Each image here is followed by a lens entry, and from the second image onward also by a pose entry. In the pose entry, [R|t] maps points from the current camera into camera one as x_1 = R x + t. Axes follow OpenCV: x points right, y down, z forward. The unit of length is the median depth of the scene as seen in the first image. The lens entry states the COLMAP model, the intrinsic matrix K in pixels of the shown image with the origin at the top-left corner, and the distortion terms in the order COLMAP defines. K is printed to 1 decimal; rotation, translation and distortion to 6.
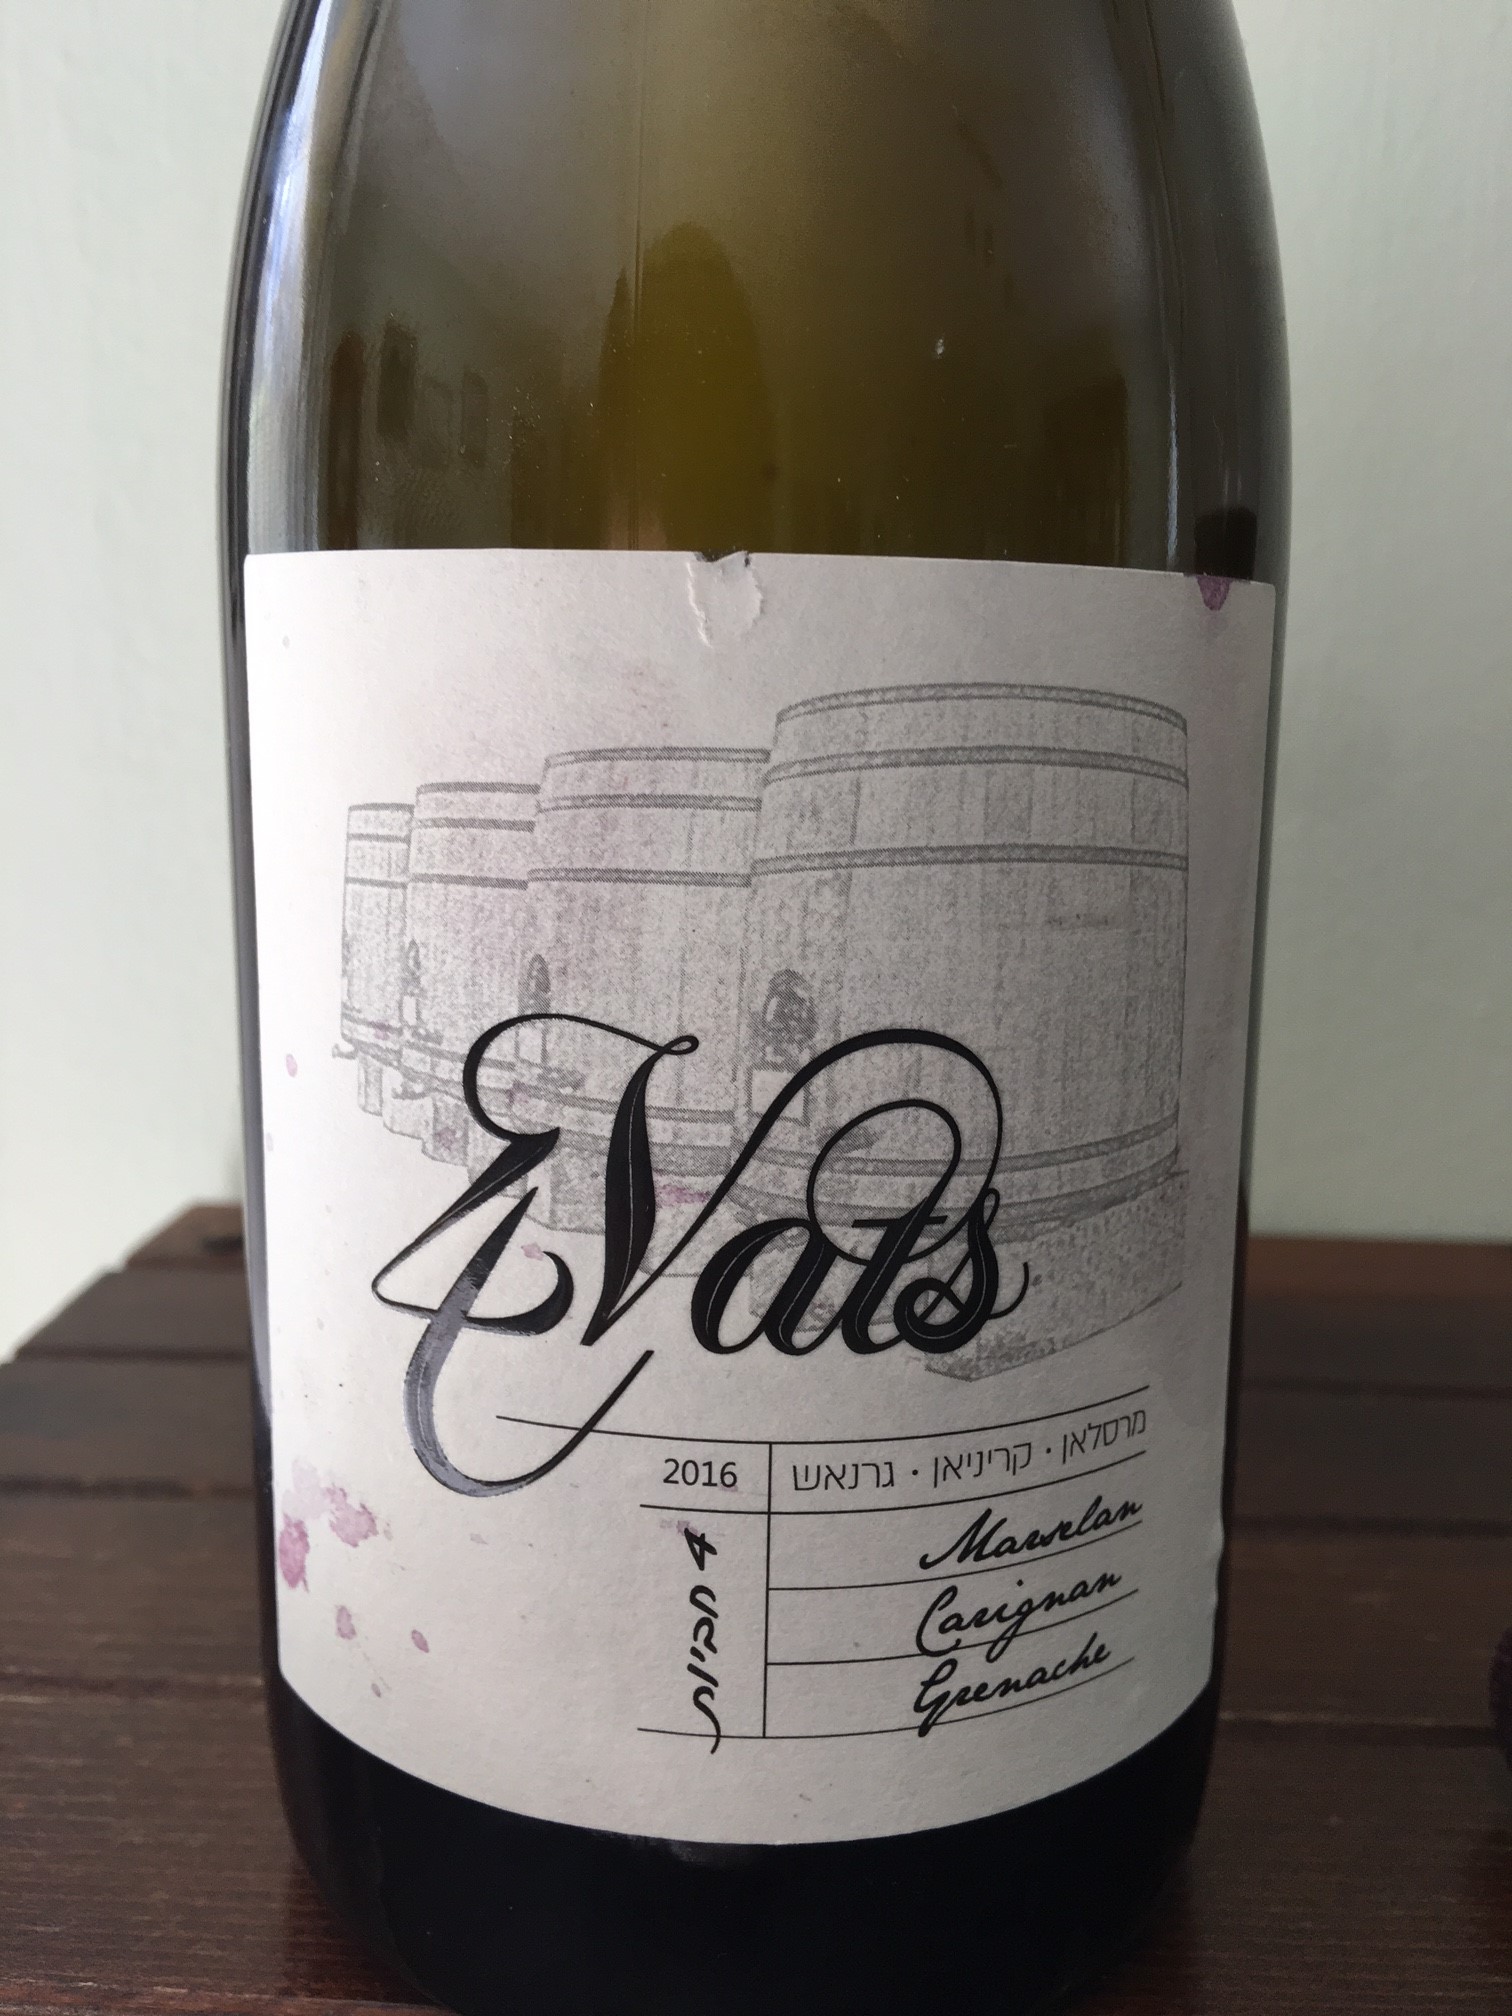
lens RADIAL K [[1714.2, 0, 720.2], [0, 1714.2, 1001.7], [0, 0, 1]] dist [0.065010, -0.122554]
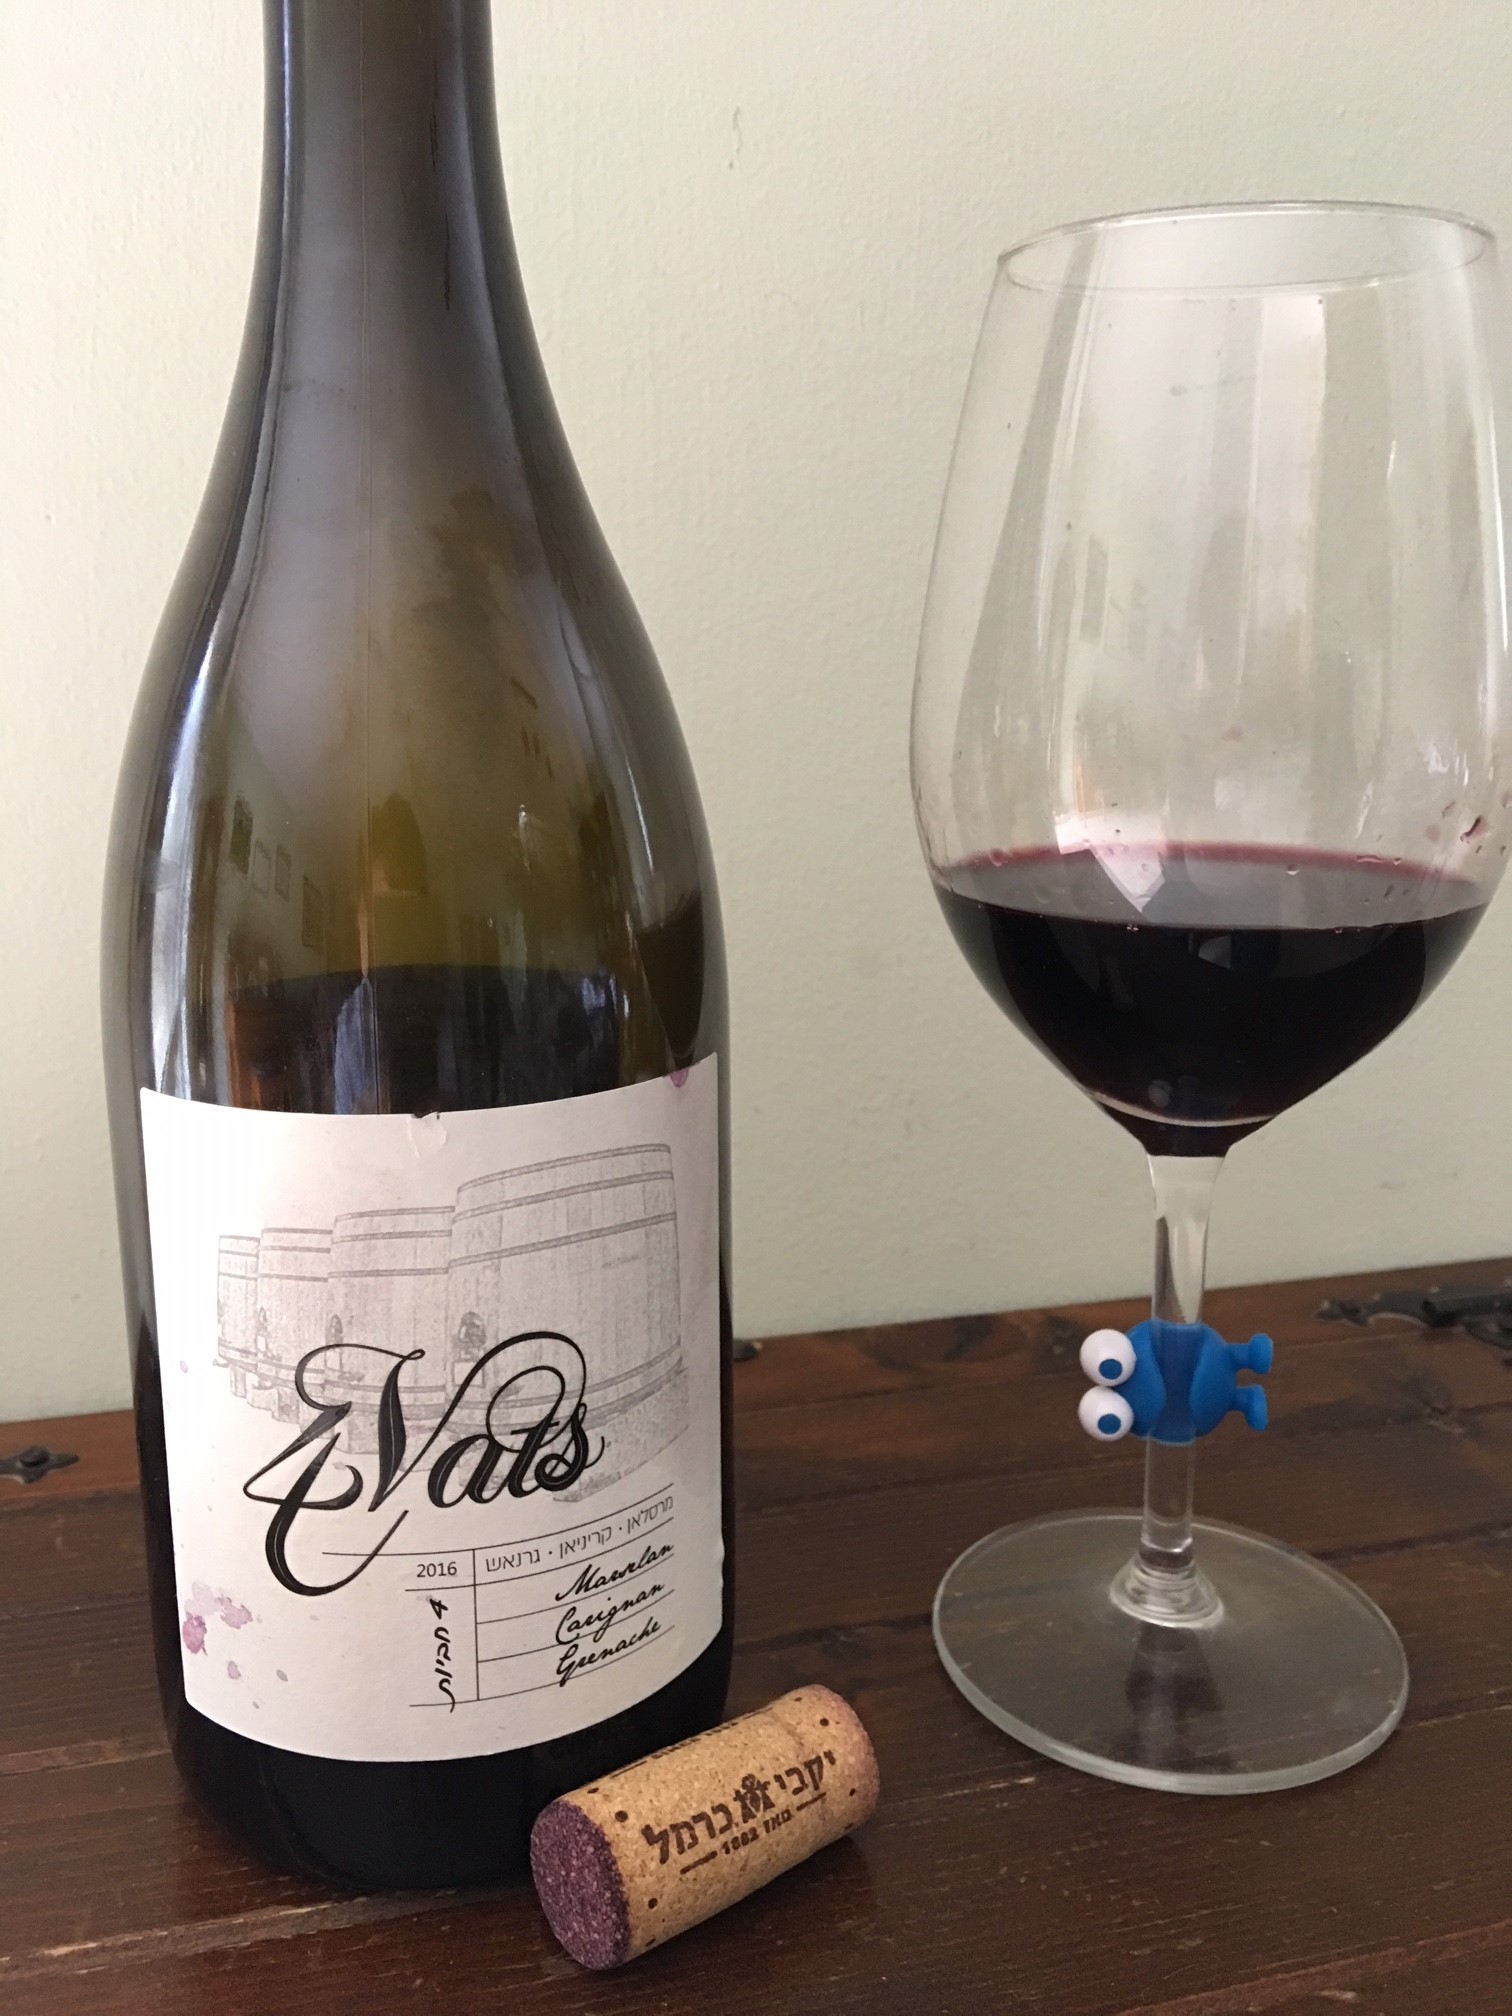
lens RADIAL K [[1714.2, 0, 720.2], [0, 1714.2, 1001.7], [0, 0, 1]] dist [0.065010, -0.122554]
pose [[0.975380, -0.062644, 0.211448, -0.069614], [0.052035, 0.997109, 0.055377, -0.436171], [-0.214305, -0.043011, 0.975819, -0.886760]]
